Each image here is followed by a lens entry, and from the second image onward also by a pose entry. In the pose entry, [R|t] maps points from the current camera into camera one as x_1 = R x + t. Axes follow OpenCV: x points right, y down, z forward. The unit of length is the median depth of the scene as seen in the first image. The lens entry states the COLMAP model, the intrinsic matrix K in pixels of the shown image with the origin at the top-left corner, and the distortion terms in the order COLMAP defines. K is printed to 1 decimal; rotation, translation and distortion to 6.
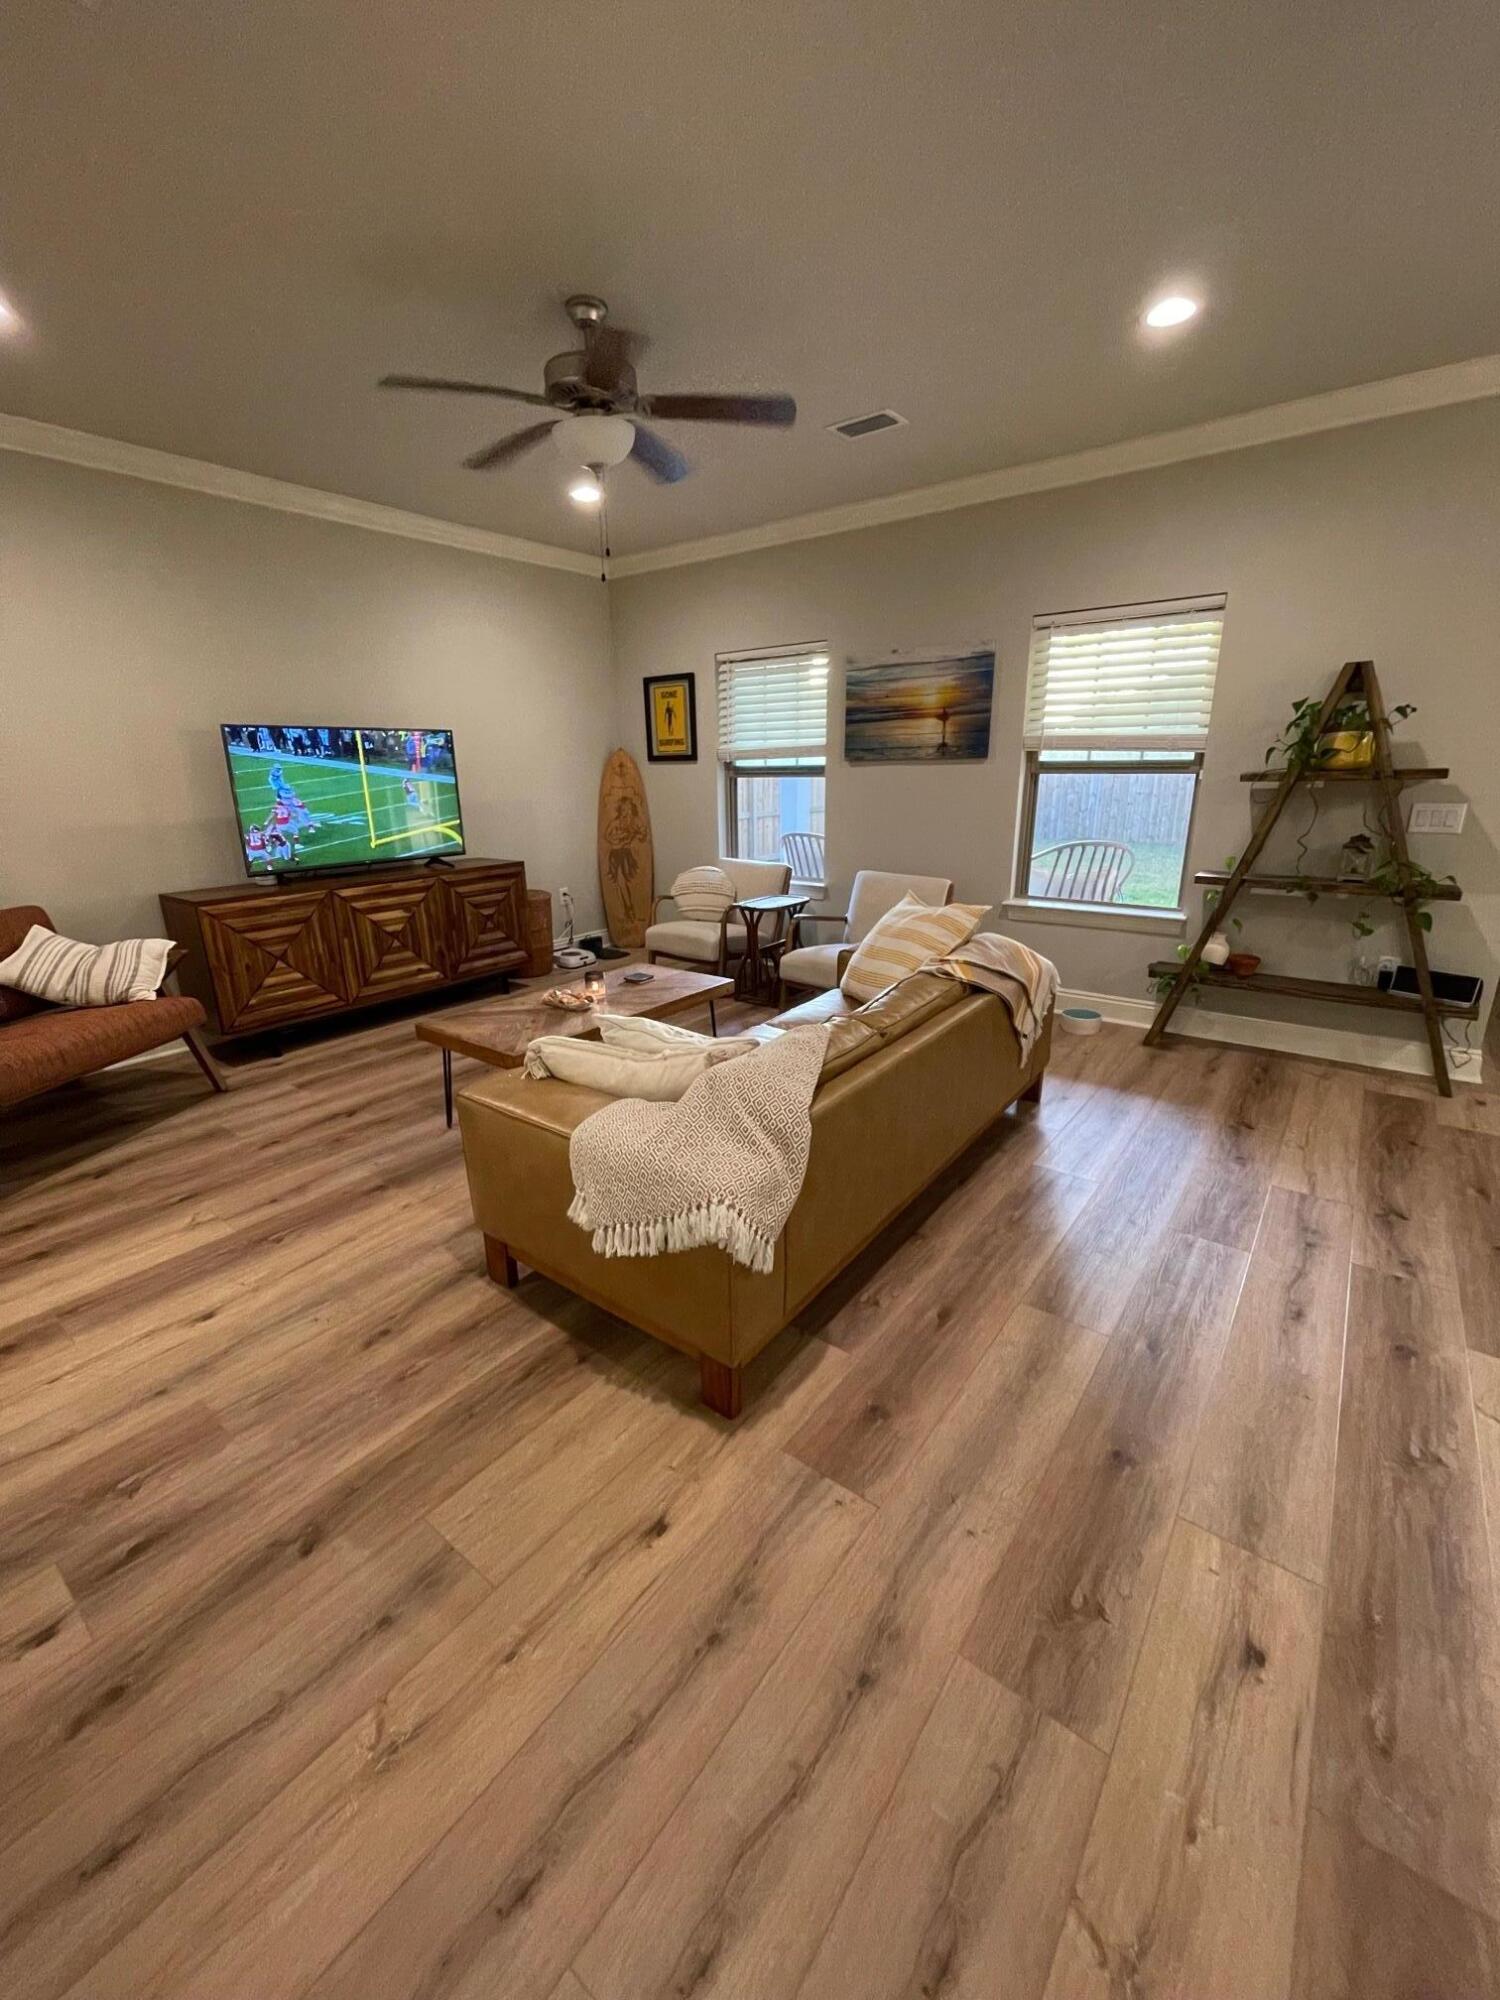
lens RADIAL K [[806.3, 0, 747.3], [0, 806.3, 1001.2], [0, 0, 1]] dist [0.001781, 0.000106]
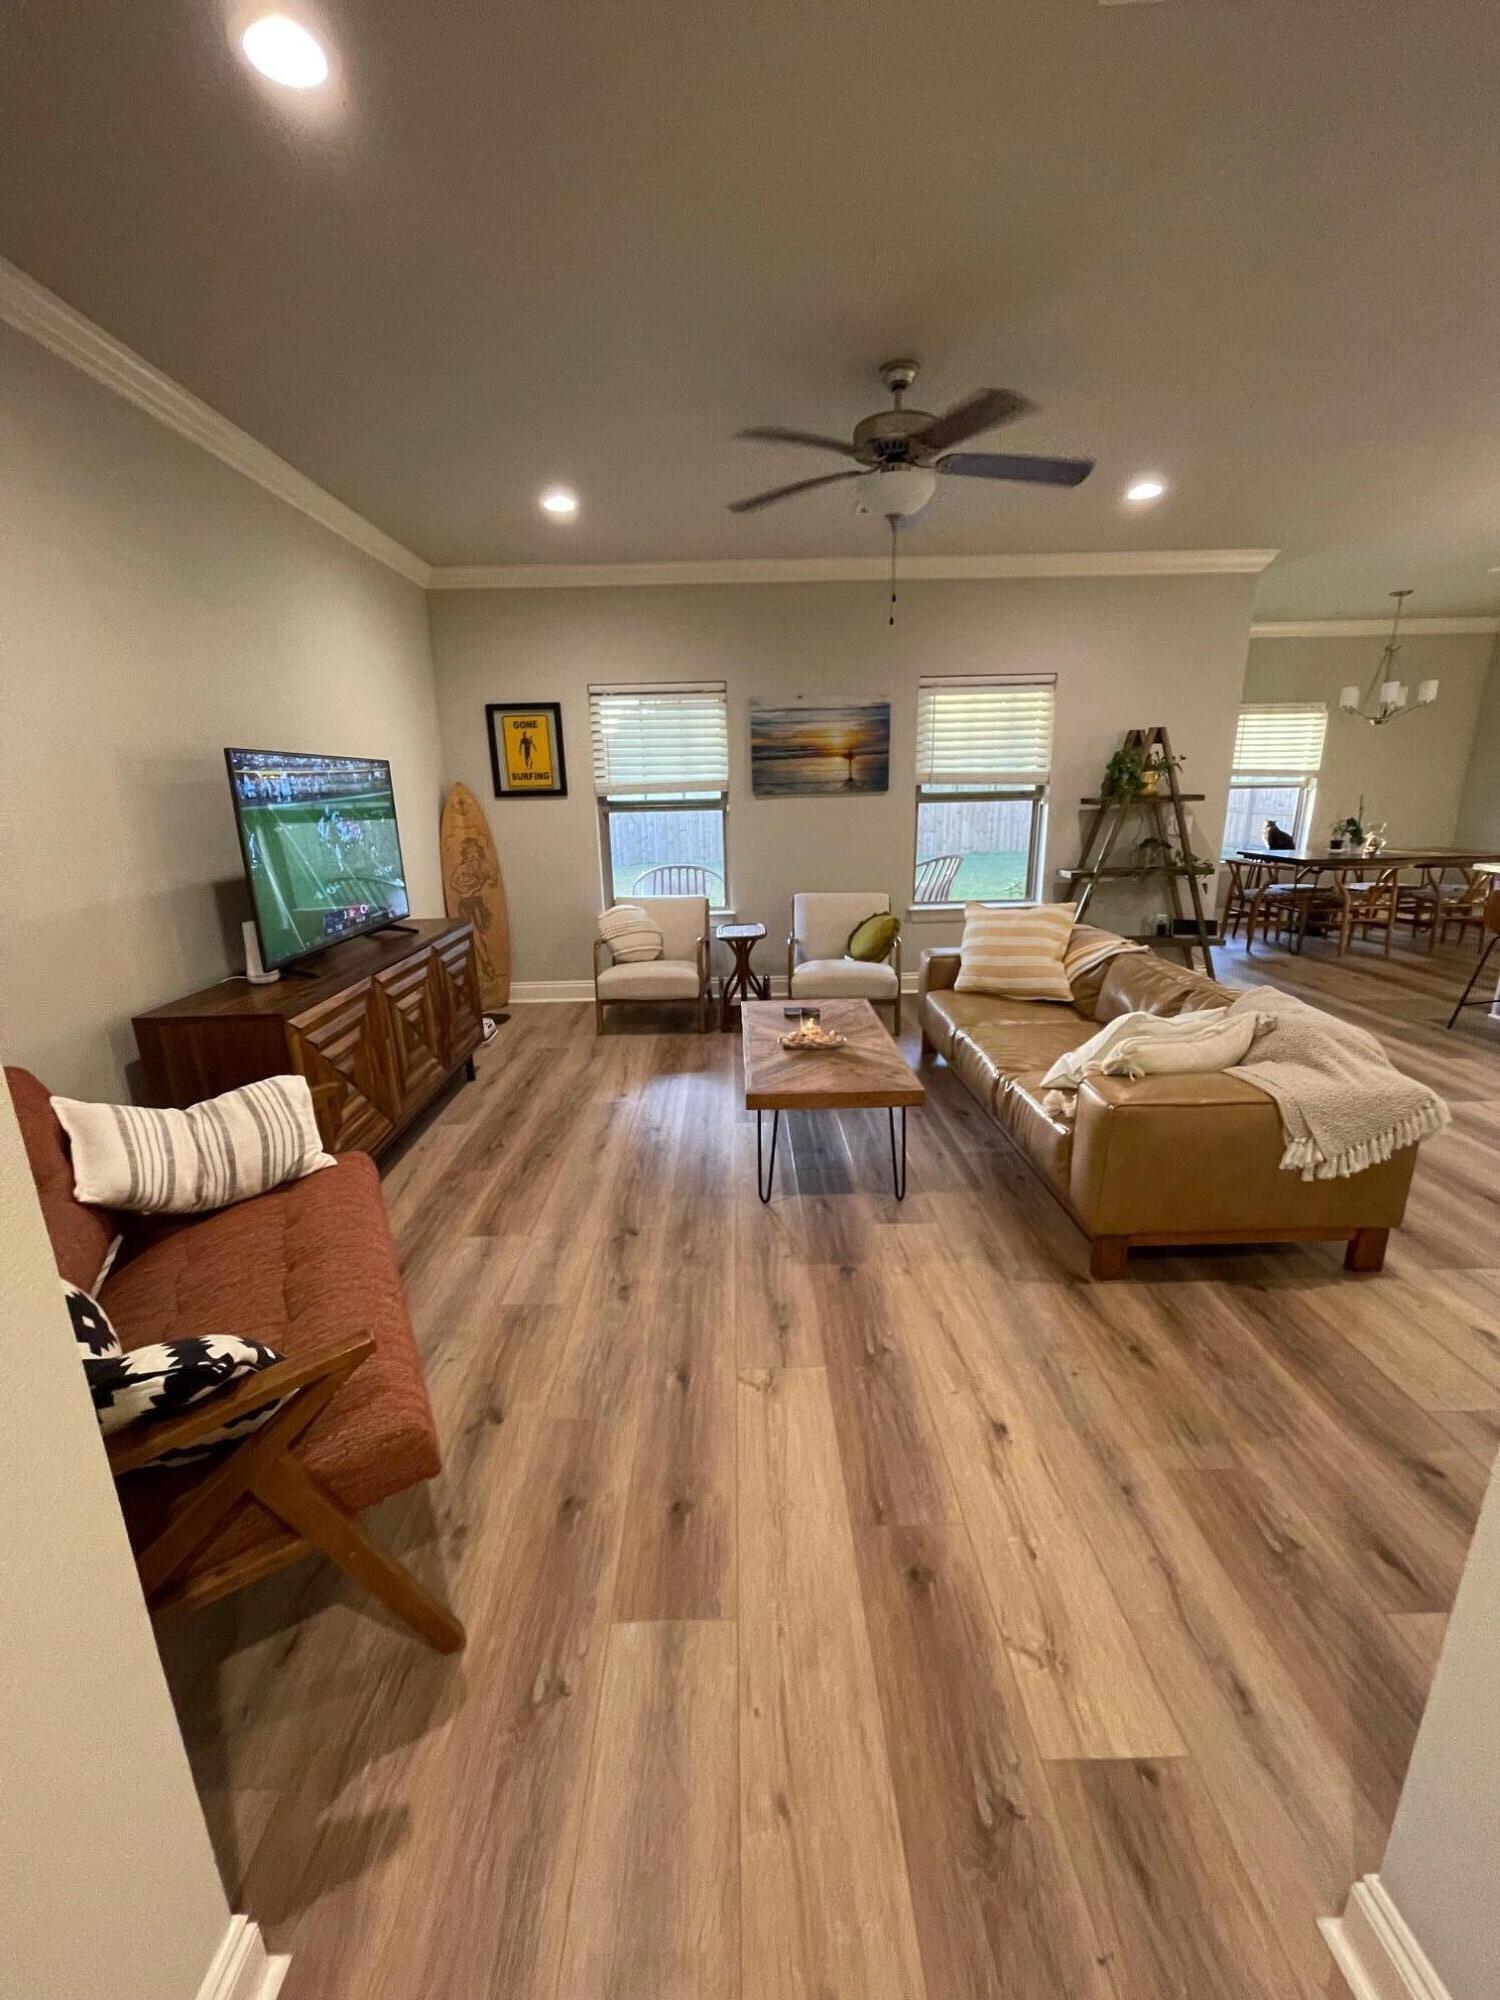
lens RADIAL K [[806.3, 0, 749.9], [0, 806.3, 987.7], [0, 0, 1]] dist [0.001781, 0.000106]
pose [[0.782063, -0.155114, 0.603586, -0.688089], [0.187134, 0.982284, 0.009966, -0.069904], [-0.594439, 0.105157, 0.797235, 0.215115]]
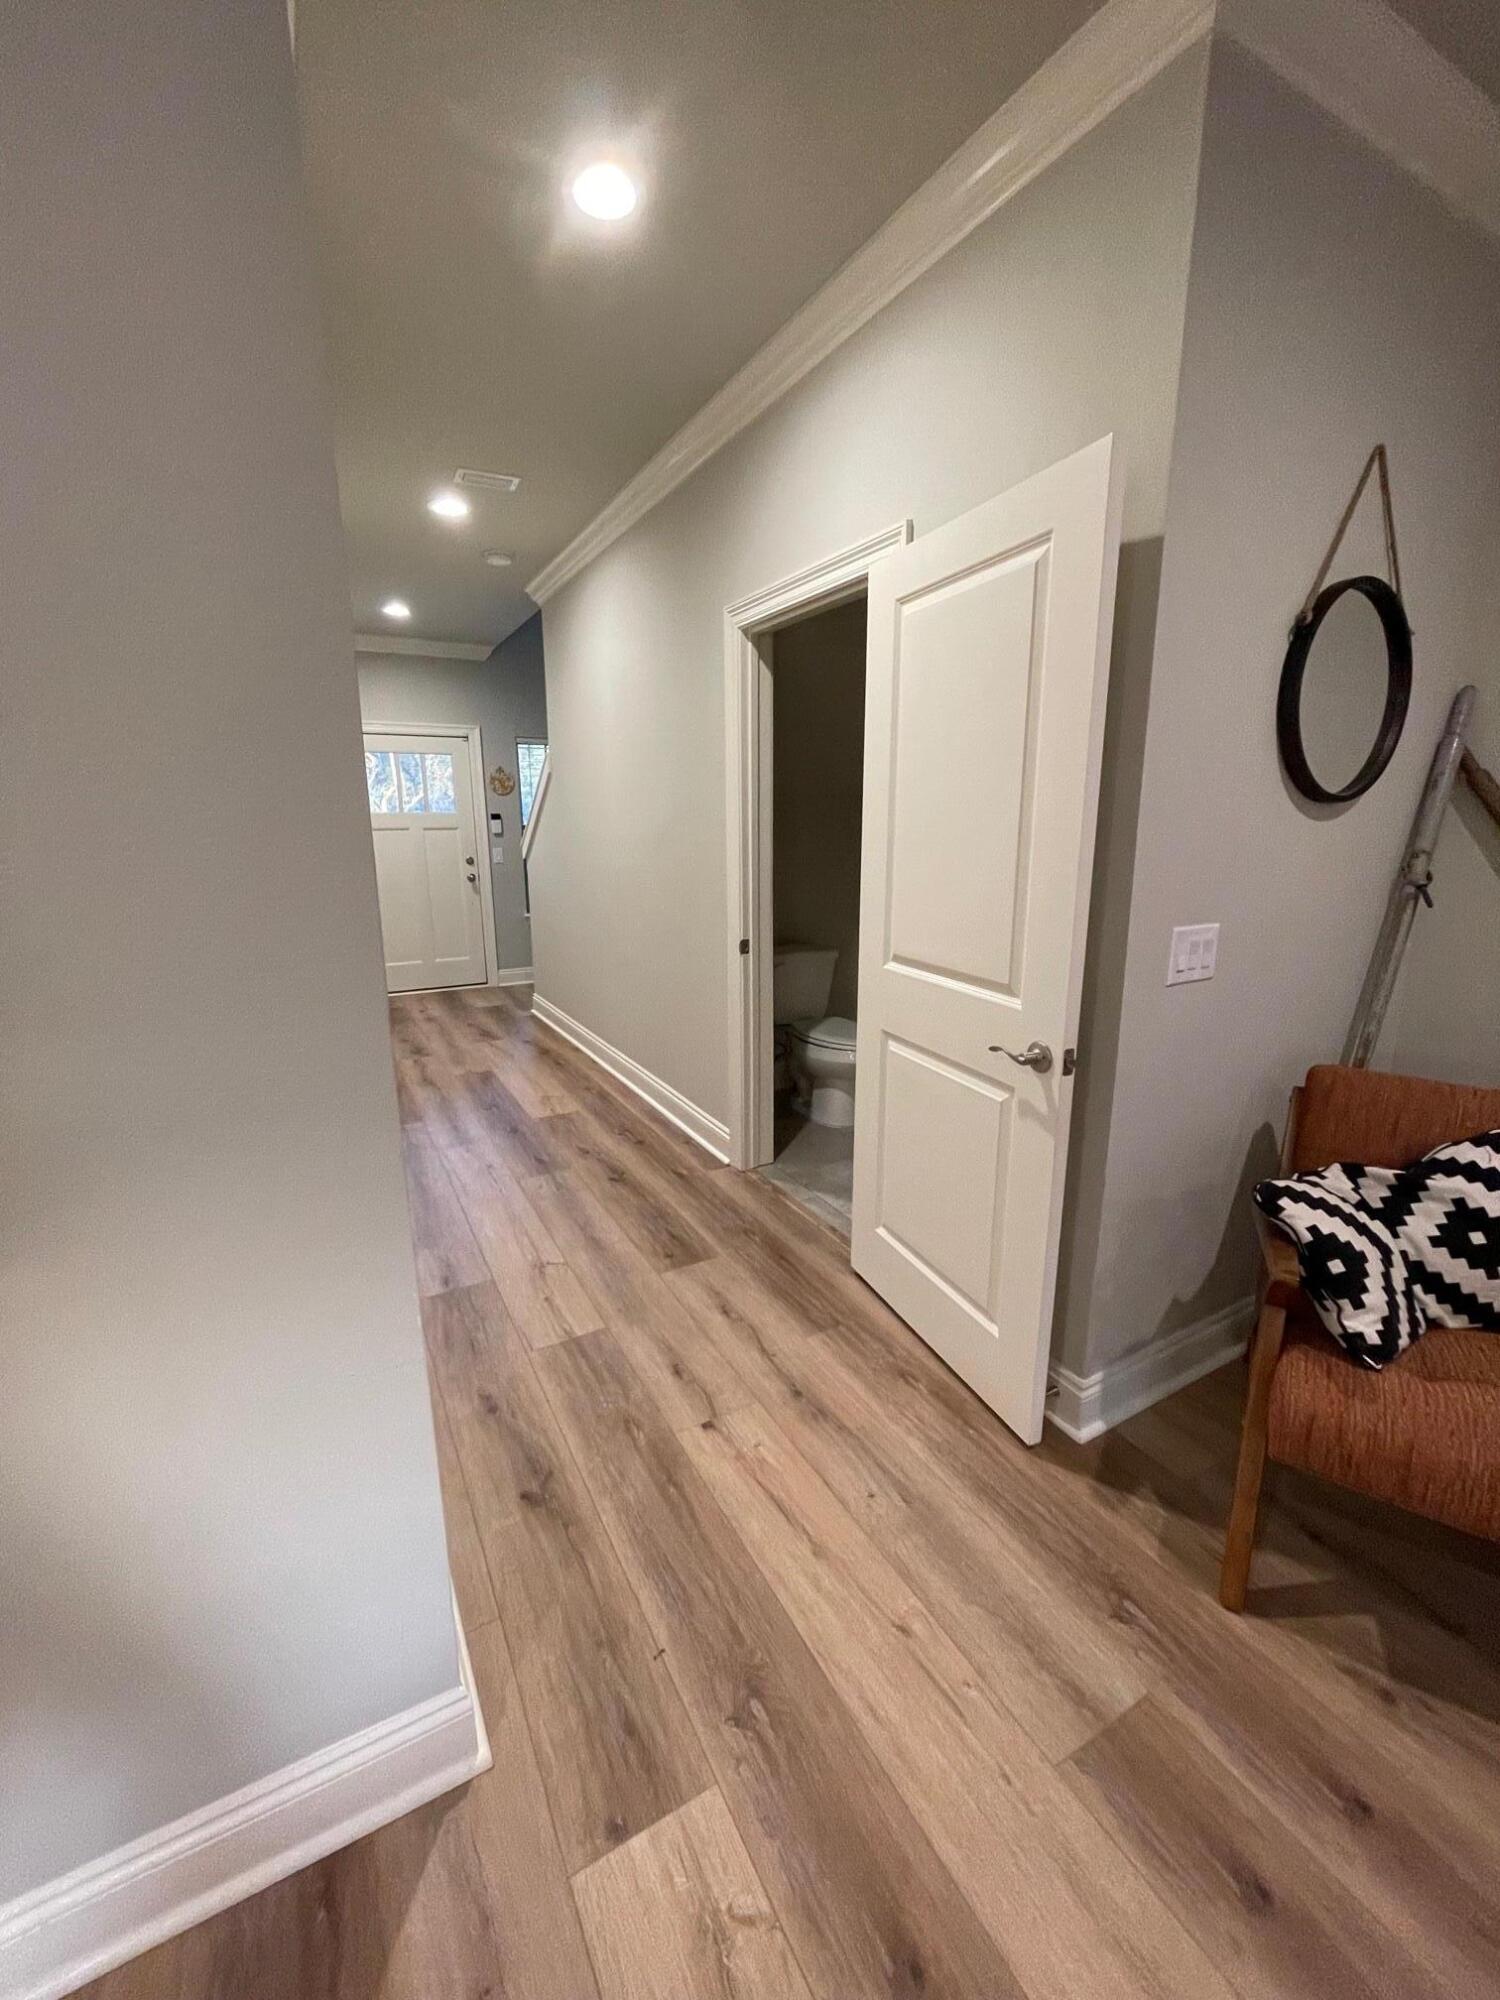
lens RADIAL K [[806.3, 0, 740.1], [0, 806.3, 1000.4], [0, 0, 1]] dist [0.001781, 0.000106]
pose [[-0.406647, 0.218290, -0.887123, -0.273438], [-0.250741, 0.907079, 0.338137, -0.127791], [0.878503, 0.359940, -0.314126, 0.415529]]
